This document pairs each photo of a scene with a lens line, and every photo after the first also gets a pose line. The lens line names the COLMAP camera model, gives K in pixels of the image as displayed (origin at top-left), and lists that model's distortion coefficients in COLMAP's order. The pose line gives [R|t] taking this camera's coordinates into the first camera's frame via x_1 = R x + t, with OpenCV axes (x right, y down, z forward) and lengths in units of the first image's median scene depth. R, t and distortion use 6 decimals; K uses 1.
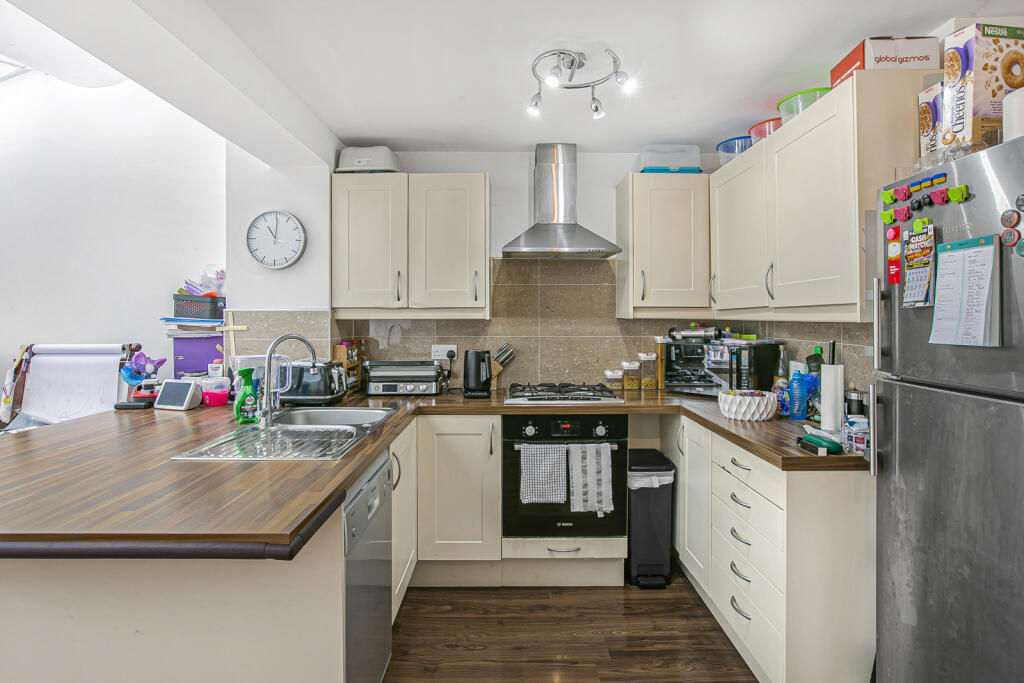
lens RADIAL K [[585.9, 0, 509.9], [0, 585.9, 312.6], [0, 0, 1]] dist [-0.025174, 0.001102]
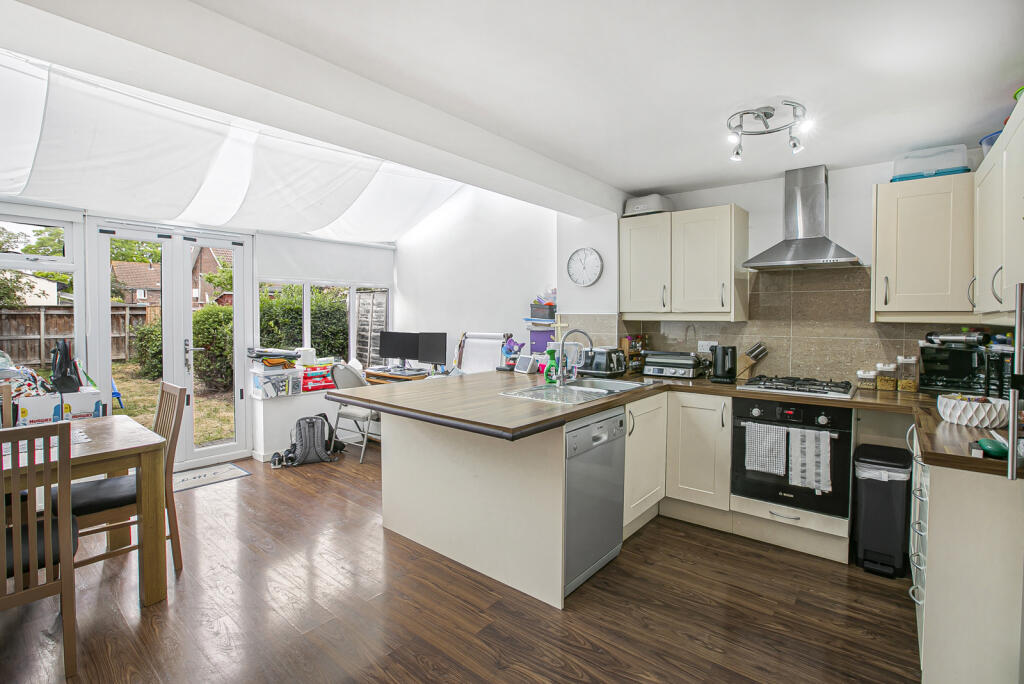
lens RADIAL K [[490.3, 0, 512.5], [0, 490.3, 323.9], [0, 0, 1]] dist [0.012247, 0.000281]
pose [[0.780482, 0.014588, -0.625008, 0.263761], [-0.002618, 0.999795, 0.020066, -0.003123], [0.625173, -0.014024, 0.780360, -0.117281]]
